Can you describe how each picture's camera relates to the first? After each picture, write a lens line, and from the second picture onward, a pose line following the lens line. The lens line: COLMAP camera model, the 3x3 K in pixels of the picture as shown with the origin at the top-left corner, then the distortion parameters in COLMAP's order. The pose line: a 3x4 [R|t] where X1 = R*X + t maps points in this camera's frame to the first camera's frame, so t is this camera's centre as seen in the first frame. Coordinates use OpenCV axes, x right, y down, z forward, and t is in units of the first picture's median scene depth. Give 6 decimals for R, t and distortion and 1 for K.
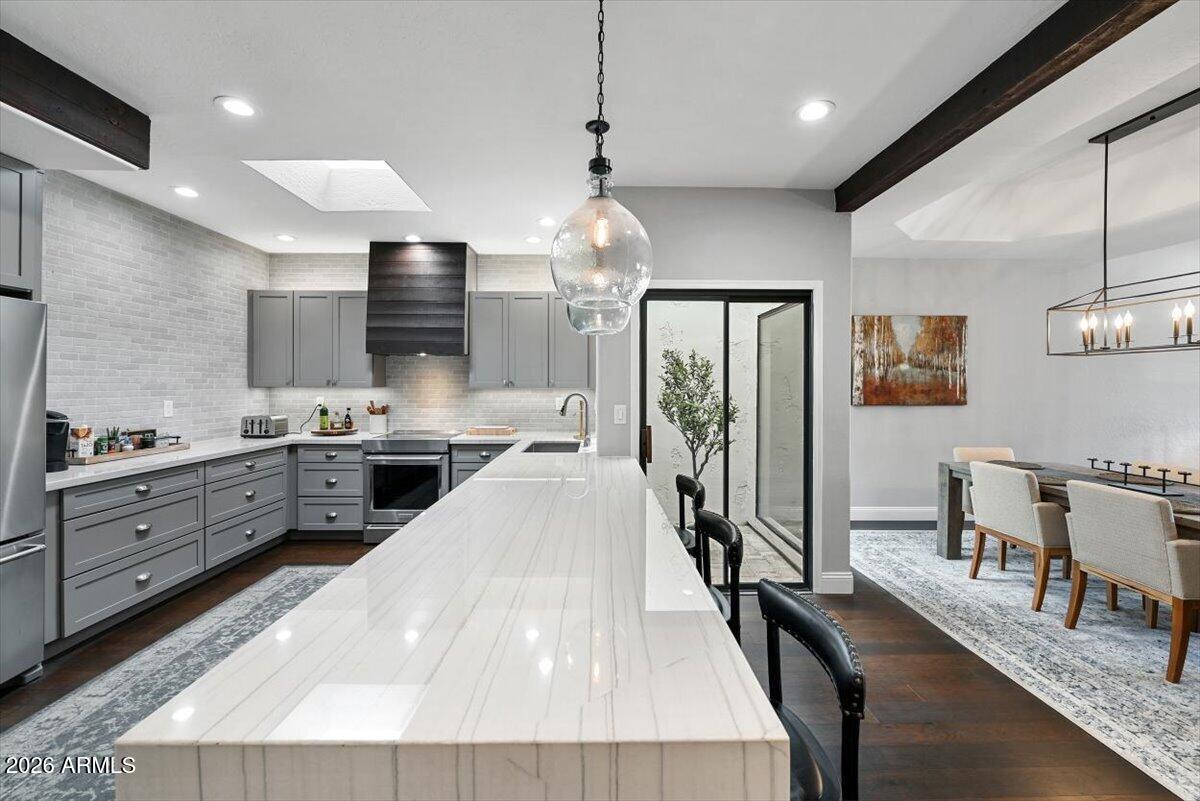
lens RADIAL K [[484.4, 0, 597.9], [0, 484.4, 385.4], [0, 0, 1]] dist [-0.008573, 0.000176]
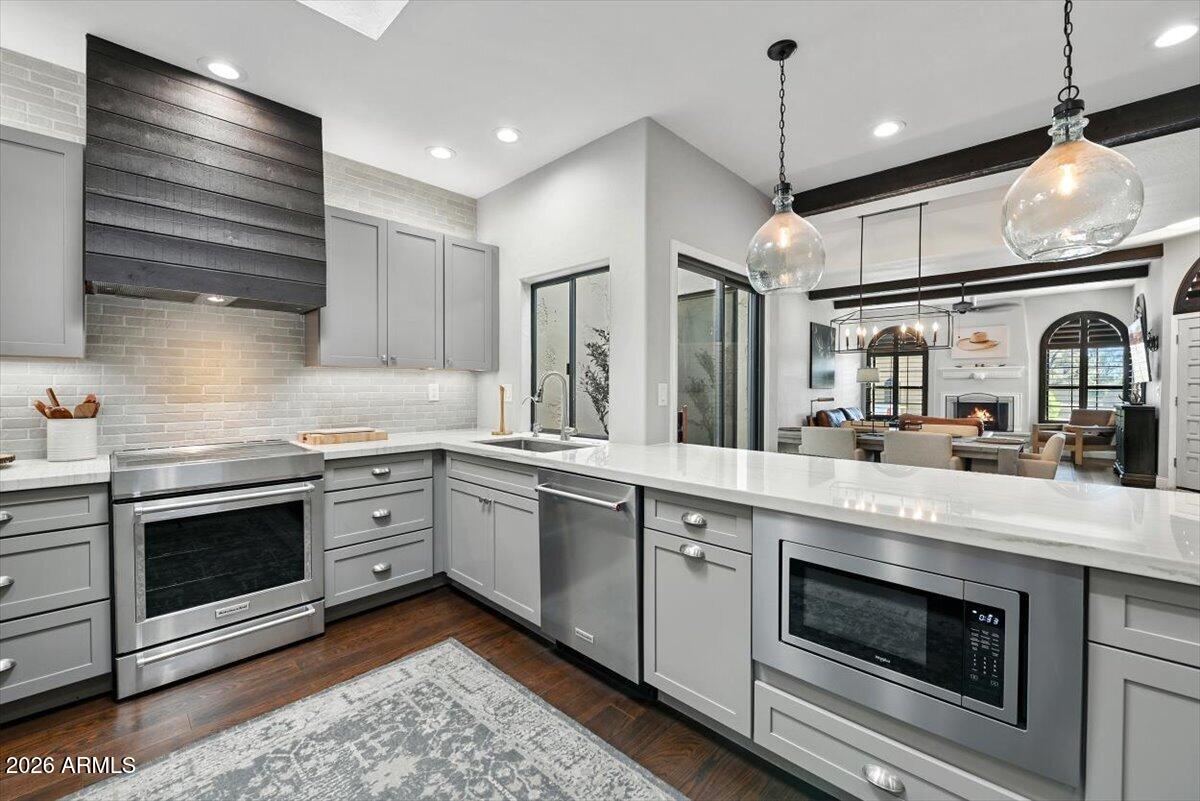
lens RADIAL K [[484.4, 0, 605.7], [0, 484.4, 393.1], [0, 0, 1]] dist [-0.008573, 0.000176]
pose [[0.700743, -0.009934, 0.713345, -0.457190], [0.003023, 0.999935, 0.010956, 0.034845], [-0.713408, -0.005521, 0.700728, 0.345005]]
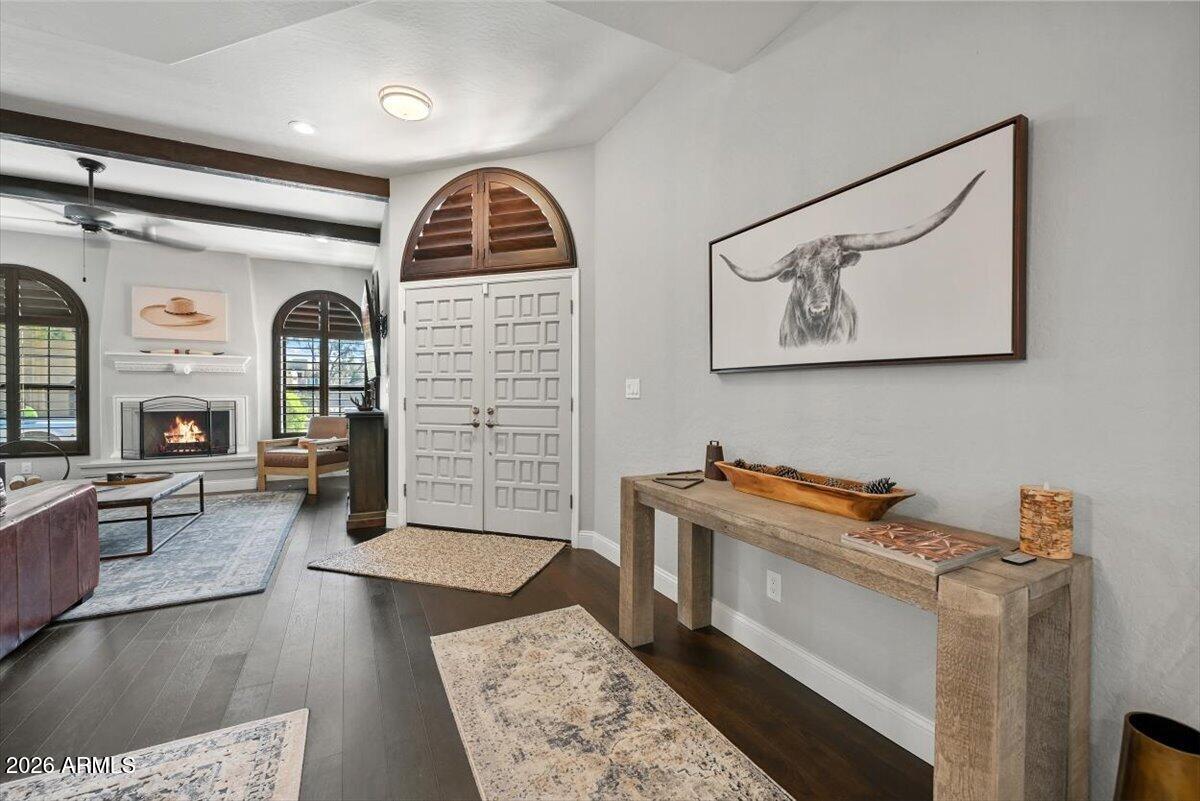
lens RADIAL K [[484.4, 0, 609.1], [0, 484.4, 401.0], [0, 0, 1]] dist [-0.008573, 0.000176]
pose [[-0.461198, -0.015629, 0.887160, 0.565816], [-0.000101, 0.999846, 0.017561, 0.053328], [-0.887297, 0.008009, -0.461128, 0.228810]]
